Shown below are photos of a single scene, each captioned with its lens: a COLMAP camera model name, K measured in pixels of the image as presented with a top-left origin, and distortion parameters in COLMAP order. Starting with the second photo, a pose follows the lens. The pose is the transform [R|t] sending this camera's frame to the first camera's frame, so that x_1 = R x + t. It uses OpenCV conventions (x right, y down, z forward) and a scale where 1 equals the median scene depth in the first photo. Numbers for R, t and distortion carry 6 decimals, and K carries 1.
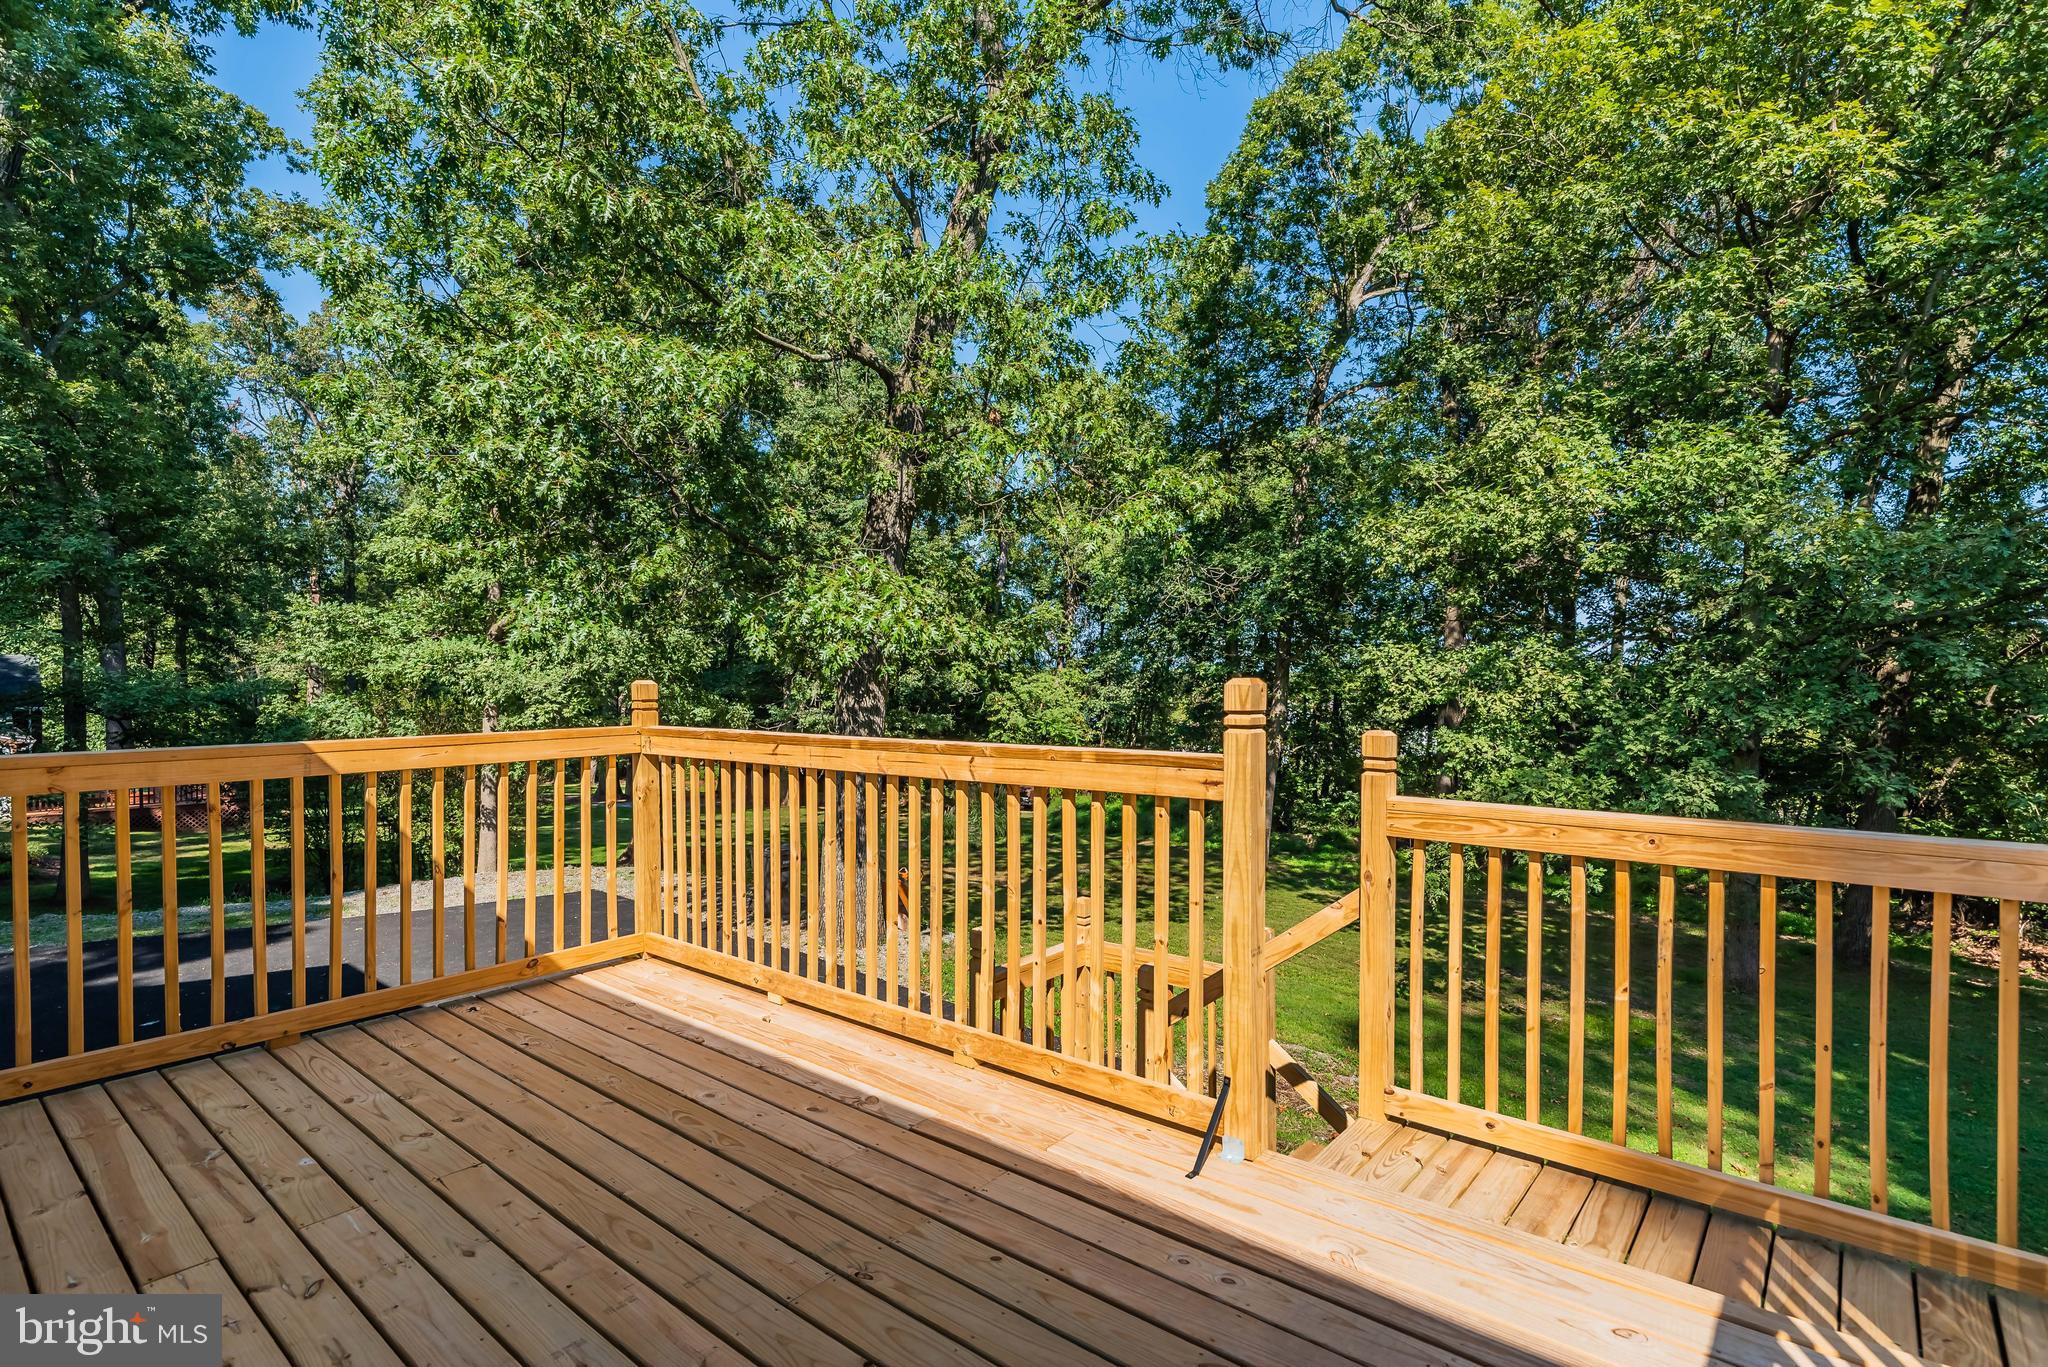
lens RADIAL K [[1039.1, 0, 1023.1], [0, 1039.1, 688.5], [0, 0, 1]] dist [0.003368, 0.000711]
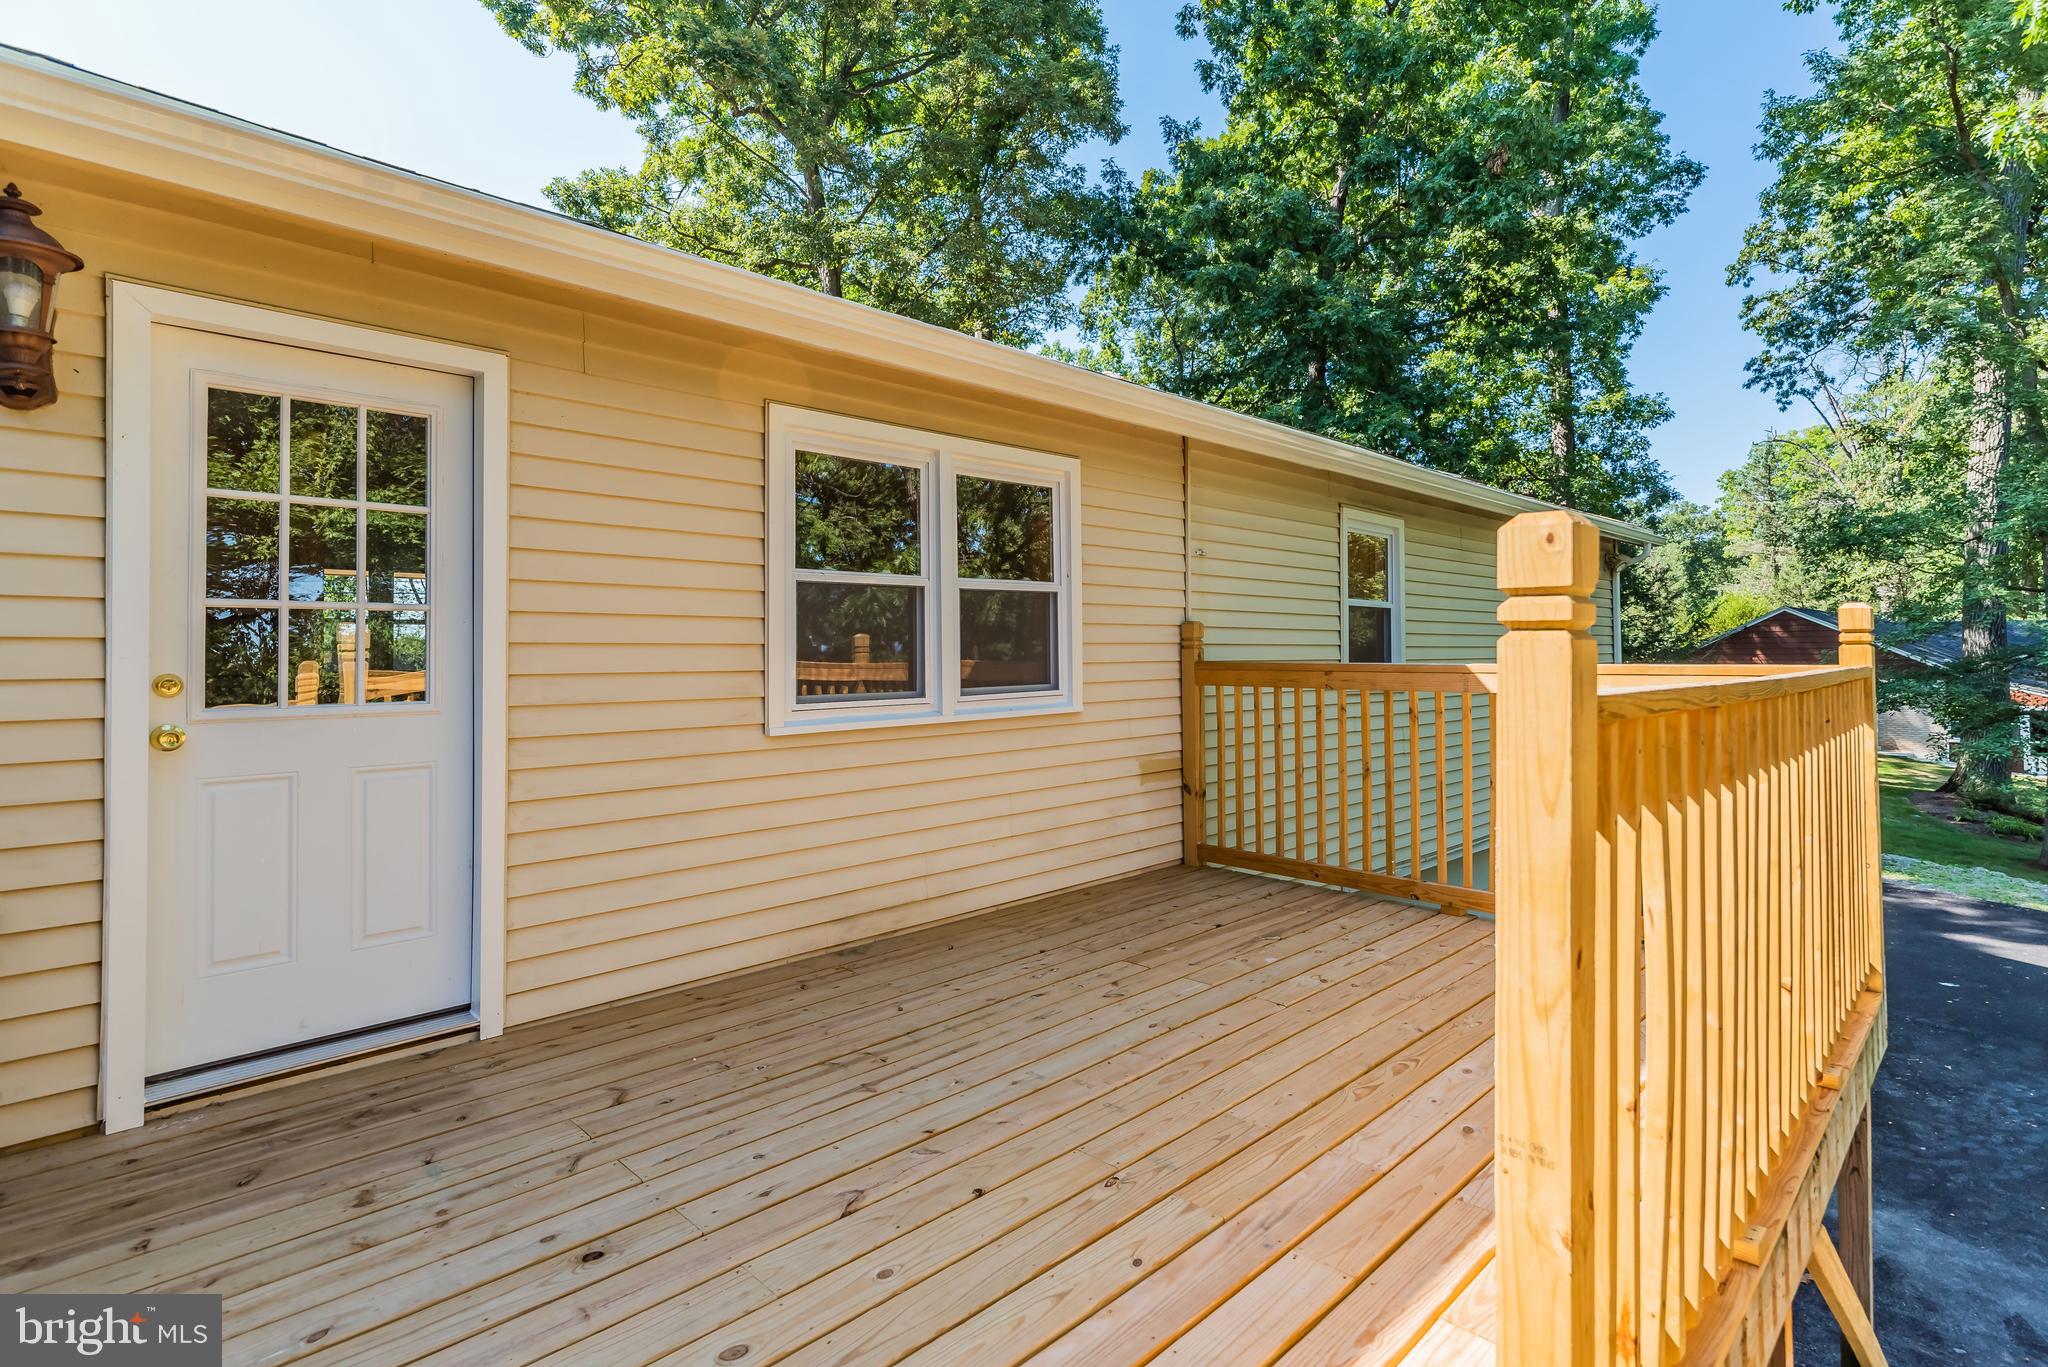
lens RADIAL K [[944.3, 0, 1025.2], [0, 944.3, 665.7], [0, 0, 1]] dist [0.000084, 0.000003]
pose [[-0.111507, 0.008238, -0.993729, 0.649897], [0.001801, 0.999966, 0.008087, 0.052371], [0.993762, -0.000888, -0.111518, 0.879305]]
